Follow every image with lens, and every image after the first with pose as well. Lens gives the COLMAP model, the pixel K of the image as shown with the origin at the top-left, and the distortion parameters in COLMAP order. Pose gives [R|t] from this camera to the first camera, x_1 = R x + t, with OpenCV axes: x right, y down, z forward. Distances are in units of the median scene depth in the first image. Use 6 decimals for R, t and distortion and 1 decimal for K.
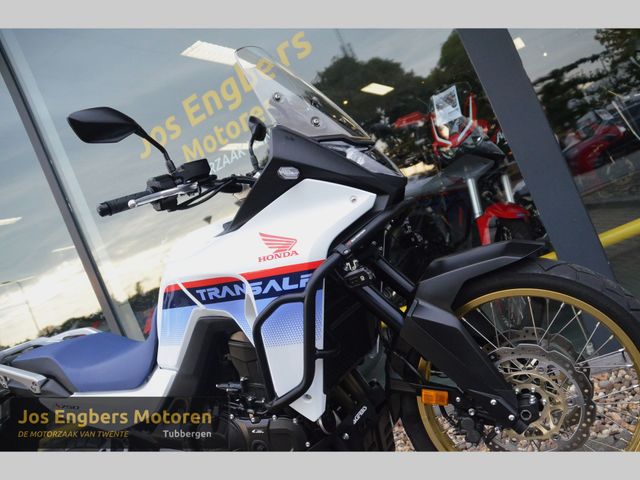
lens RADIAL K [[566.1, 0, 341.7], [0, 566.1, 239.0], [0, 0, 1]] dist [-0.164407, 0.153289]
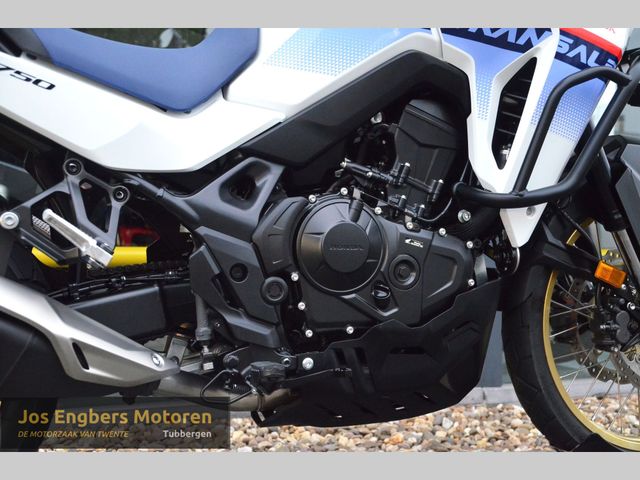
lens RADIAL K [[926.3, 0, 331.4], [0, 926.3, 248.0], [0, 0, 1]] dist [0.185092, 0.054495]
pose [[0.622925, 0.403571, 0.670146, -1.016477], [-0.292092, 0.914690, -0.279329, 0.732741], [-0.725704, -0.021743, 0.687663, 0.314981]]
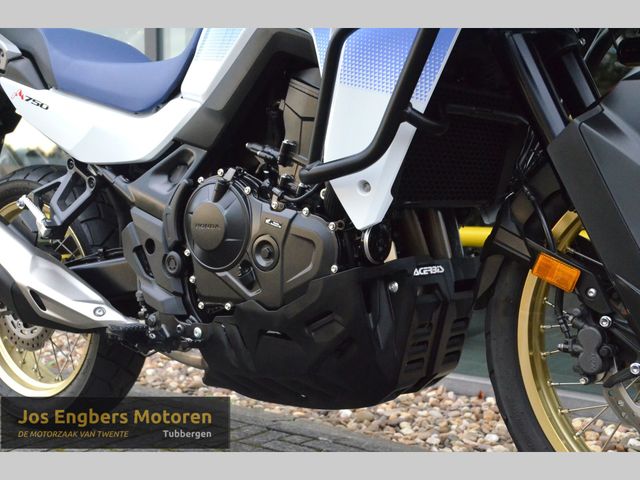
lens RADIAL K [[854.9, 0, 328.0], [0, 854.9, 247.6], [0, 0, 1]] dist [0.003349, 0.753393]
pose [[0.886827, 0.425446, -0.180370, 0.100878], [-0.405916, 0.903746, 0.135928, 0.223298], [0.220838, -0.047329, 0.974161, 0.049557]]
